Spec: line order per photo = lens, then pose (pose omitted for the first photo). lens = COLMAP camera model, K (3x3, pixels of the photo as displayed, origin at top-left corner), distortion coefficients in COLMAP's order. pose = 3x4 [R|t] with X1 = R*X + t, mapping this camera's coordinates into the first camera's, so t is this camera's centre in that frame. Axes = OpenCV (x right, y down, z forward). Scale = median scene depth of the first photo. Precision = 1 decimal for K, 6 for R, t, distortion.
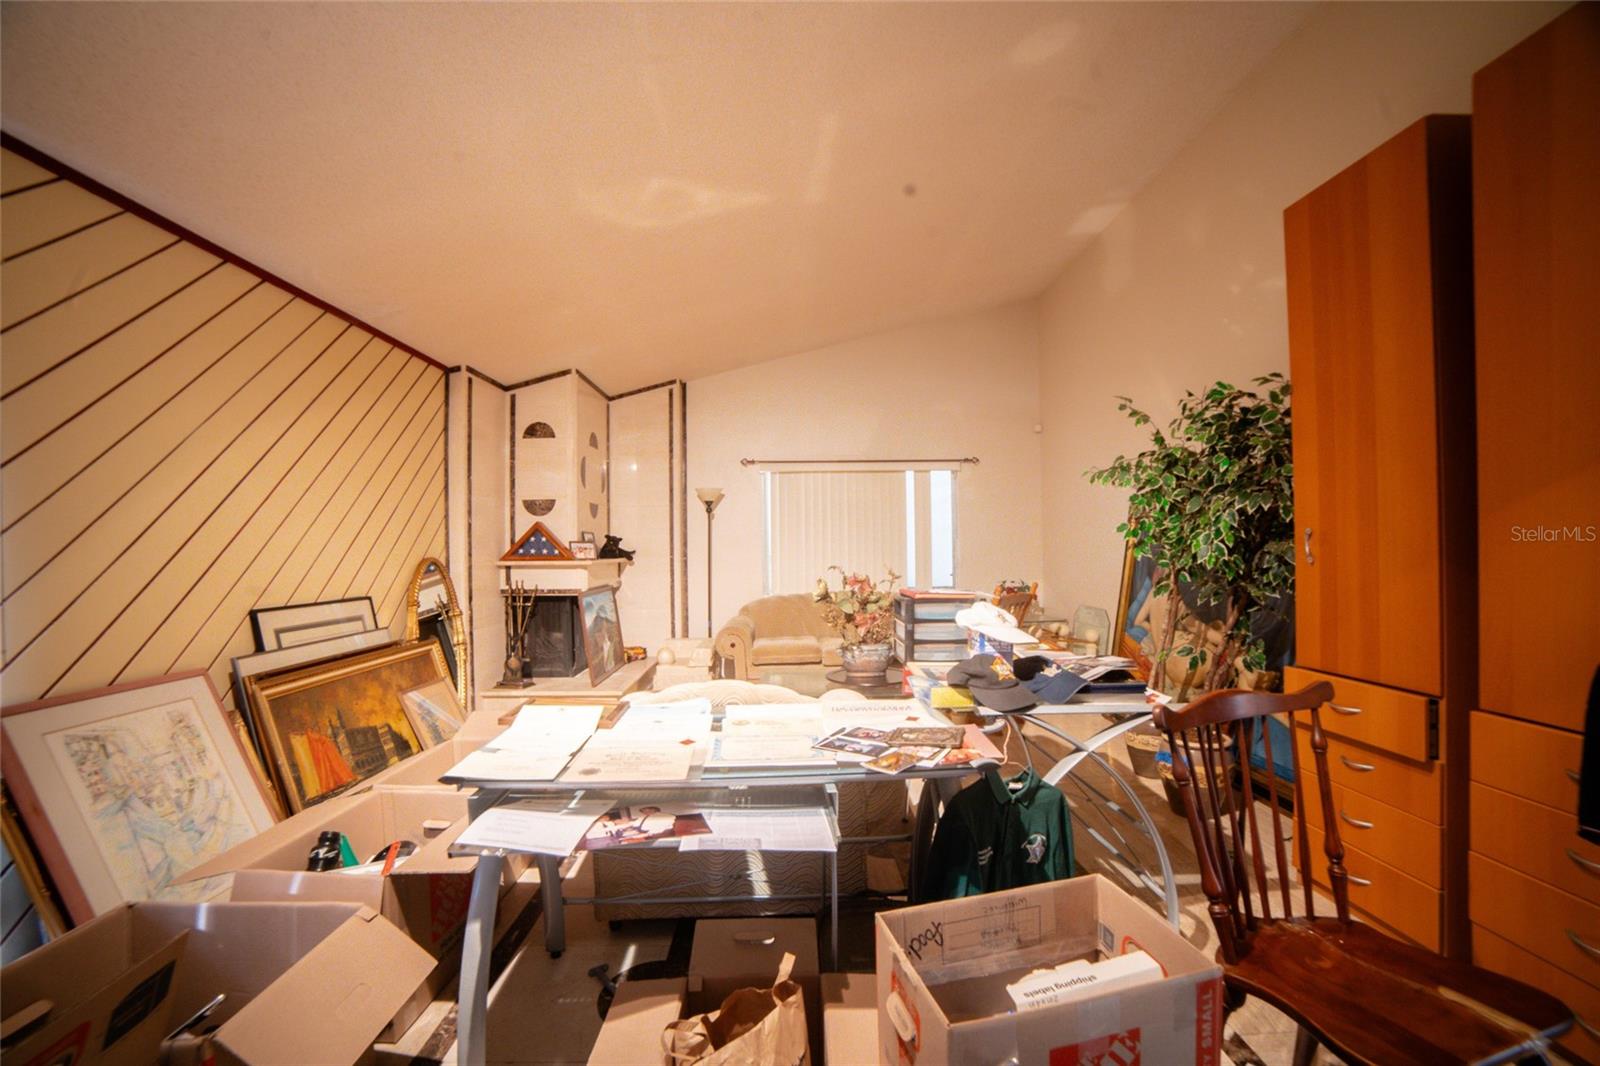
lens RADIAL K [[690.3, 0, 795.9], [0, 690.3, 543.0], [0, 0, 1]] dist [-0.045987, 0.000669]
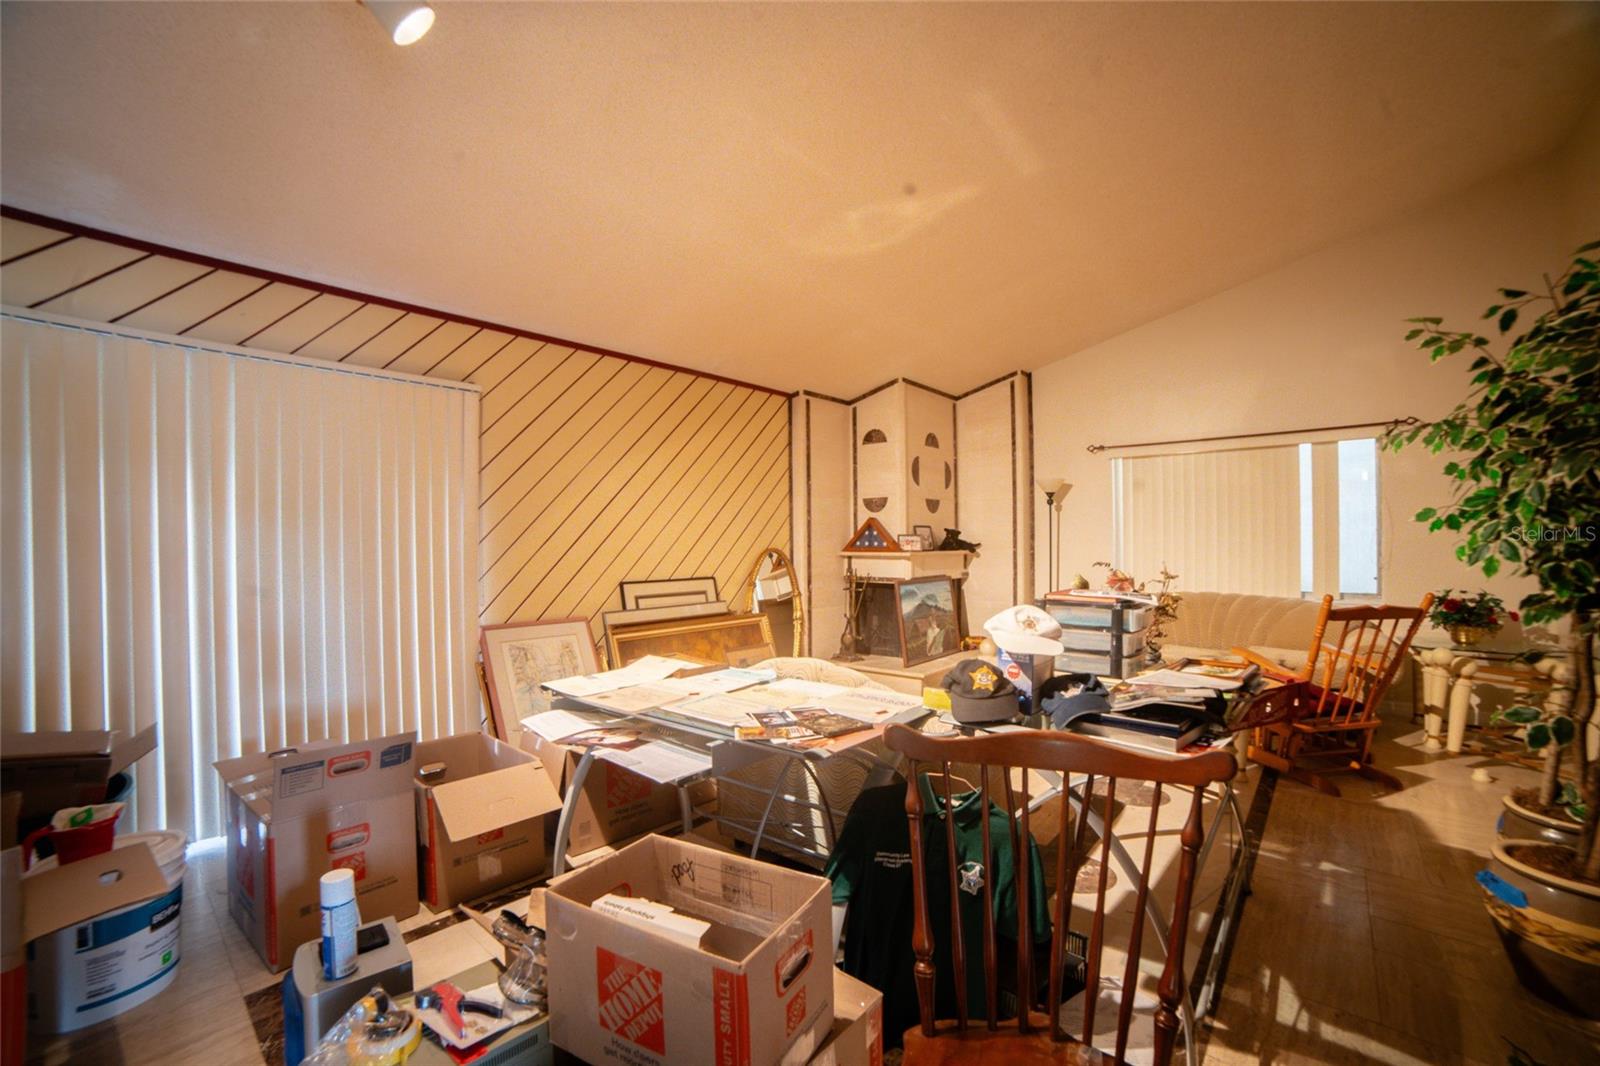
lens RADIAL K [[690.3, 0, 795.9], [0, 690.3, 543.0], [0, 0, 1]] dist [-0.045987, 0.000669]
pose [[0.756381, 0.006741, -0.654096, 0.277776], [0.001953, 0.999919, 0.012564, -0.003392], [0.654128, -0.010781, 0.756307, 0.053862]]
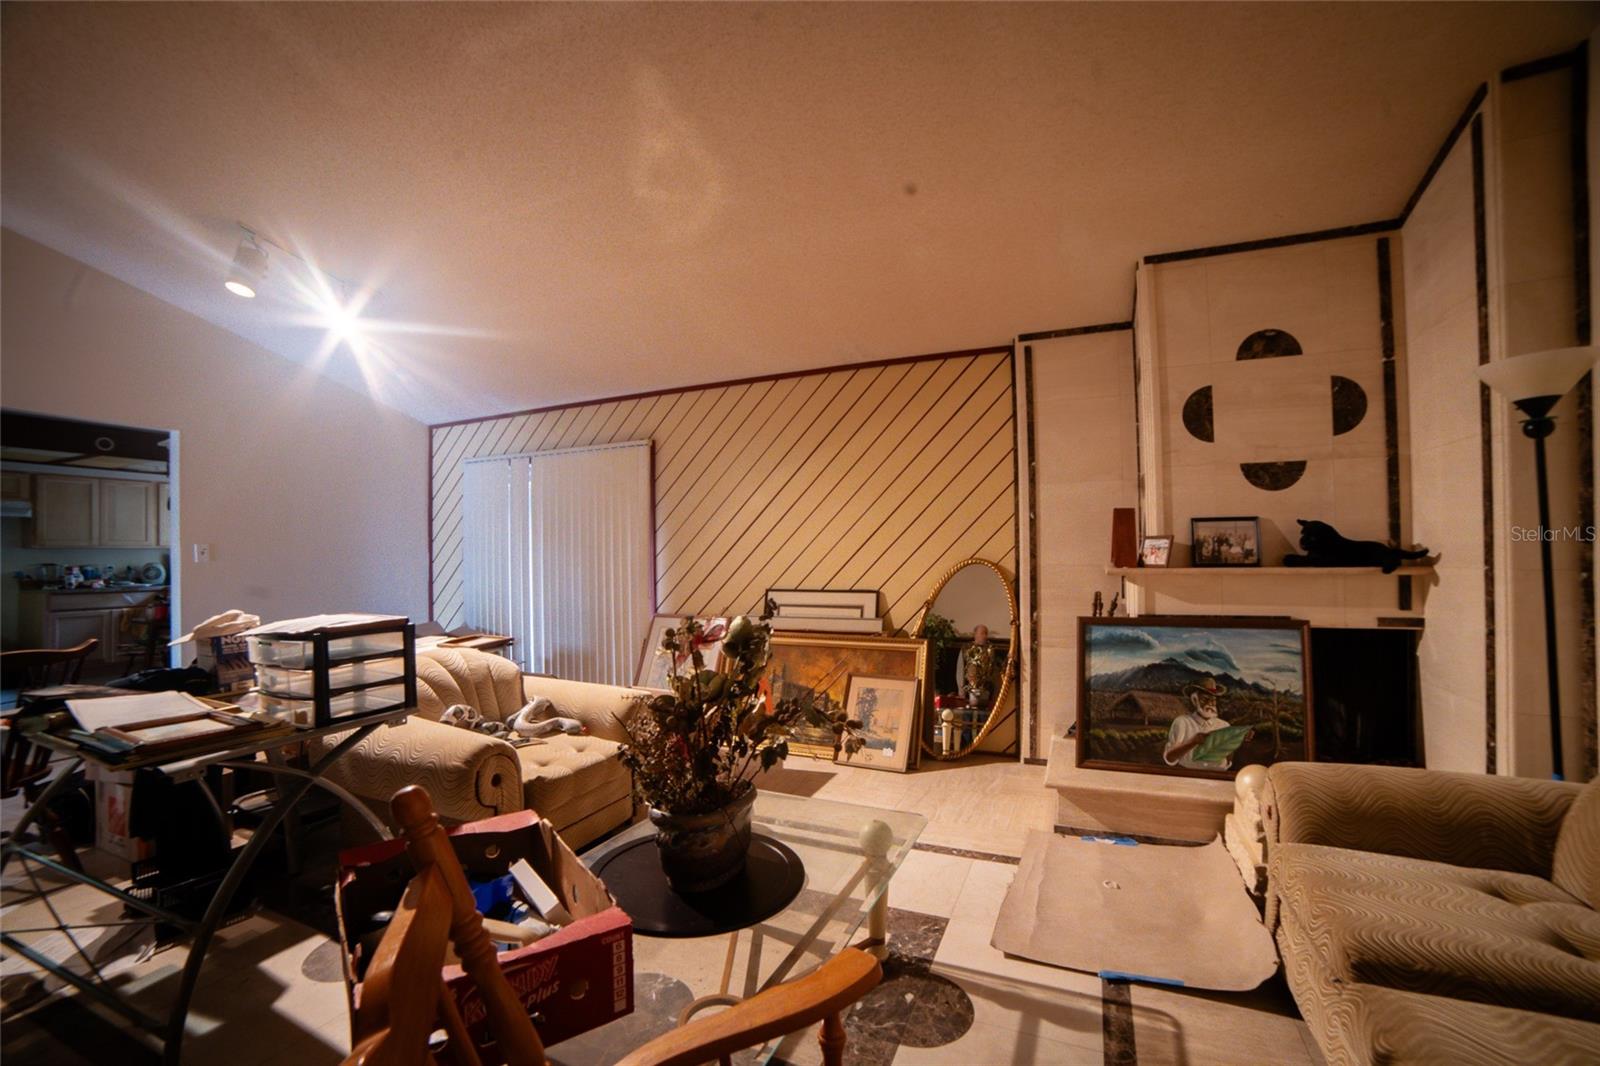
lens RADIAL K [[690.3, 0, 795.9], [0, 690.3, 543.0], [0, 0, 1]] dist [-0.045987, 0.000669]
pose [[-0.425255, -0.013122, -0.904978, 0.368741], [0.007603, 0.999808, -0.018069, 0.012401], [0.905042, -0.014565, -0.425074, 0.993215]]
